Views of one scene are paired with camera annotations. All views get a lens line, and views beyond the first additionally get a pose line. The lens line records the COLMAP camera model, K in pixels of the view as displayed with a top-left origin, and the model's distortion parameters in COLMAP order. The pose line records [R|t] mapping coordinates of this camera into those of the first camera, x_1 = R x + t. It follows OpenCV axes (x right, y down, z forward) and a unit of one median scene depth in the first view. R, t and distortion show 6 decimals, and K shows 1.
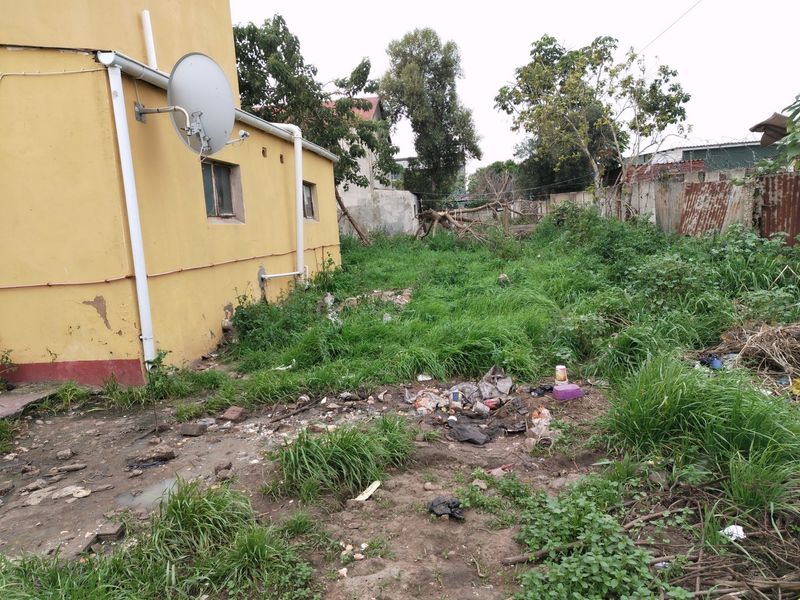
lens RADIAL K [[557.0, 0, 399.9], [0, 557.0, 297.7], [0, 0, 1]] dist [0.004797, 0.001463]
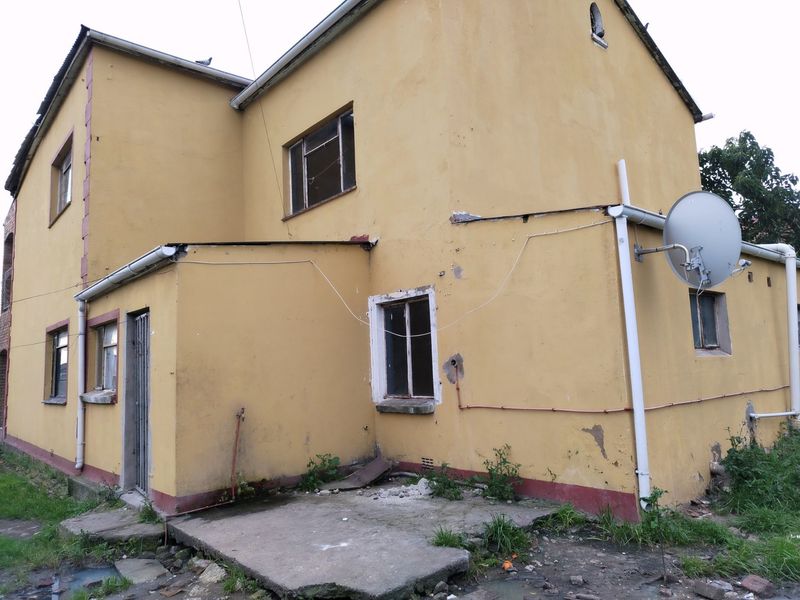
lens RADIAL K [[557.0, 0, 399.9], [0, 557.0, 297.7], [0, 0, 1]] dist [0.004797, 0.001463]
pose [[0.740865, -0.047823, -0.669949, -0.094456], [-0.097486, 0.979243, -0.177706, -0.014763], [0.664541, 0.196967, 0.720825, -0.058822]]
